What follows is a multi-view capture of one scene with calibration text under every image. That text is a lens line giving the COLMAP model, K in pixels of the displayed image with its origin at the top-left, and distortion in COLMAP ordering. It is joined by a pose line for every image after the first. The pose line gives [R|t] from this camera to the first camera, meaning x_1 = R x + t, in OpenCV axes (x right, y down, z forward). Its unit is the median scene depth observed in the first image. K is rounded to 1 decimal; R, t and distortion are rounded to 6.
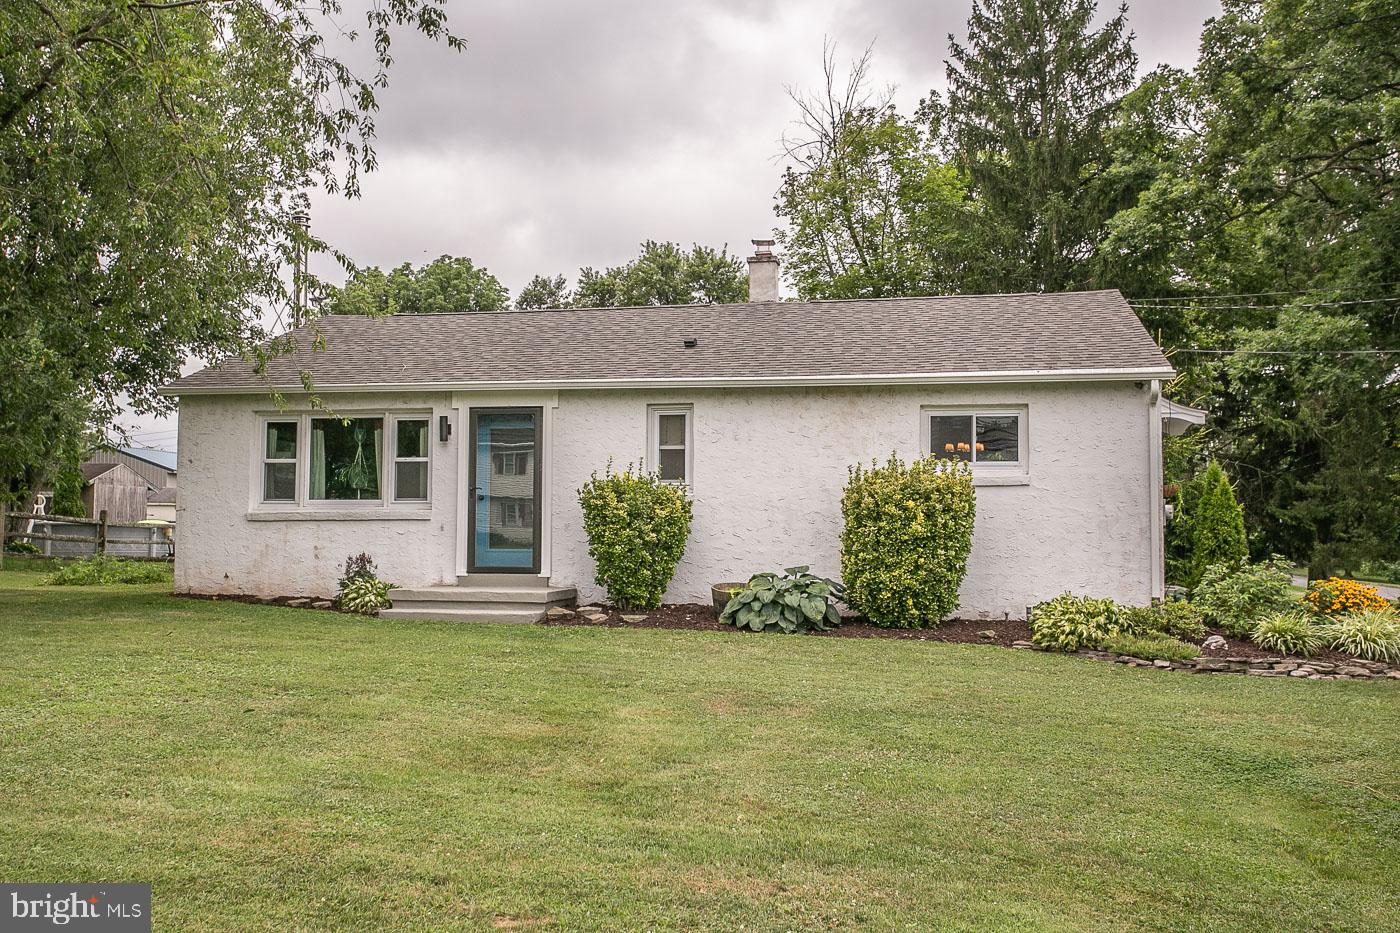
lens RADIAL K [[1349.7, 0, 700.0], [0, 1349.7, 466.1], [0, 0, 1]] dist [0.036169, 0.000000]
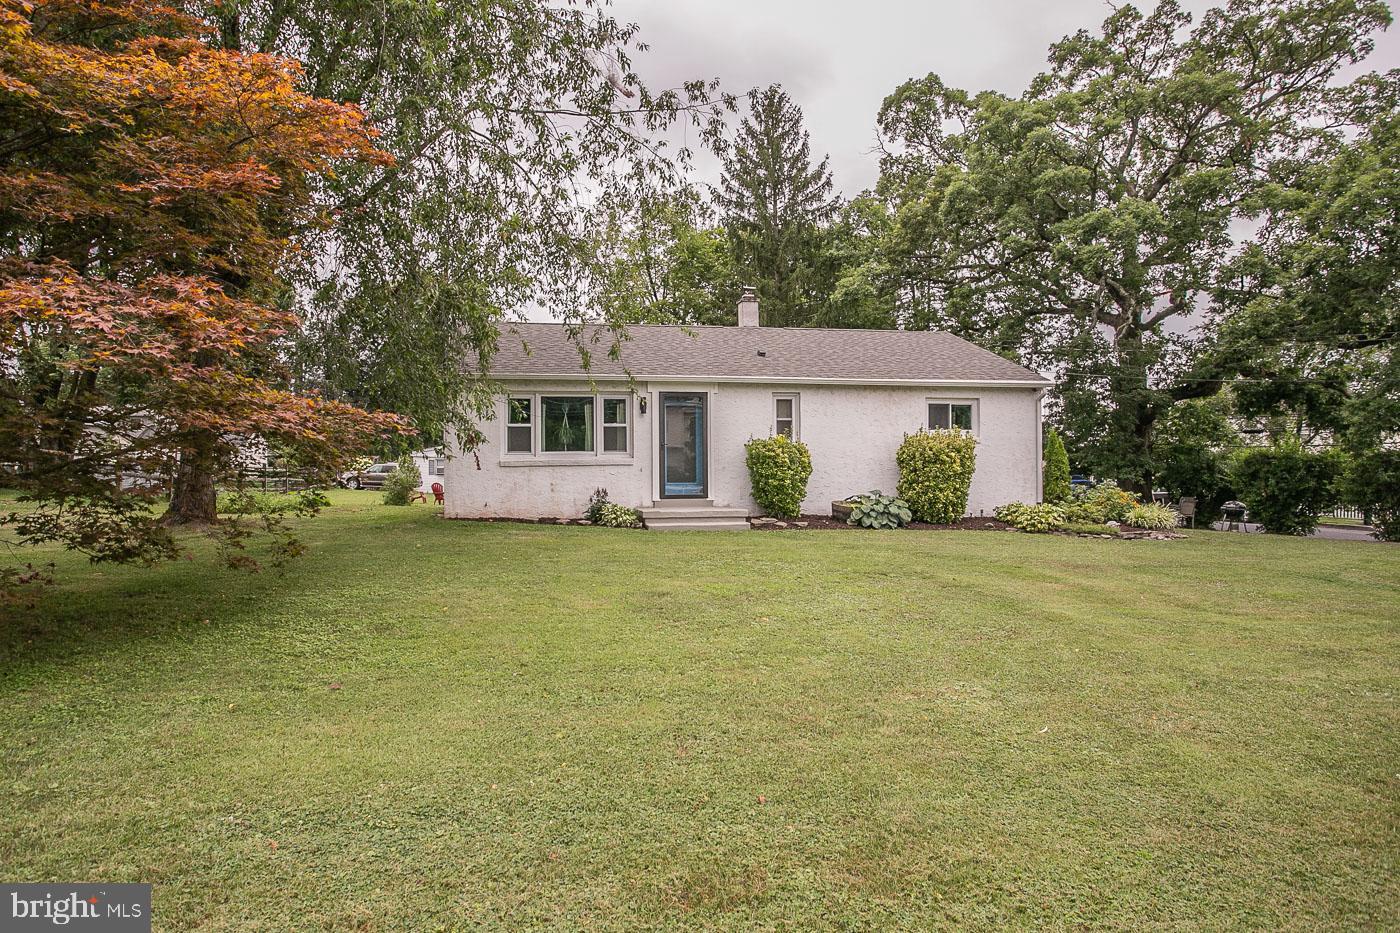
lens RADIAL K [[886.1, 0, 700.3], [0, 886.1, 467.3], [0, 0, 1]] dist [-0.004315, -0.000120]
pose [[0.917101, -0.011650, 0.398486, -0.544679], [-0.010644, 0.998501, 0.053687, -0.012376], [-0.398514, -0.053478, 0.915602, 0.053914]]
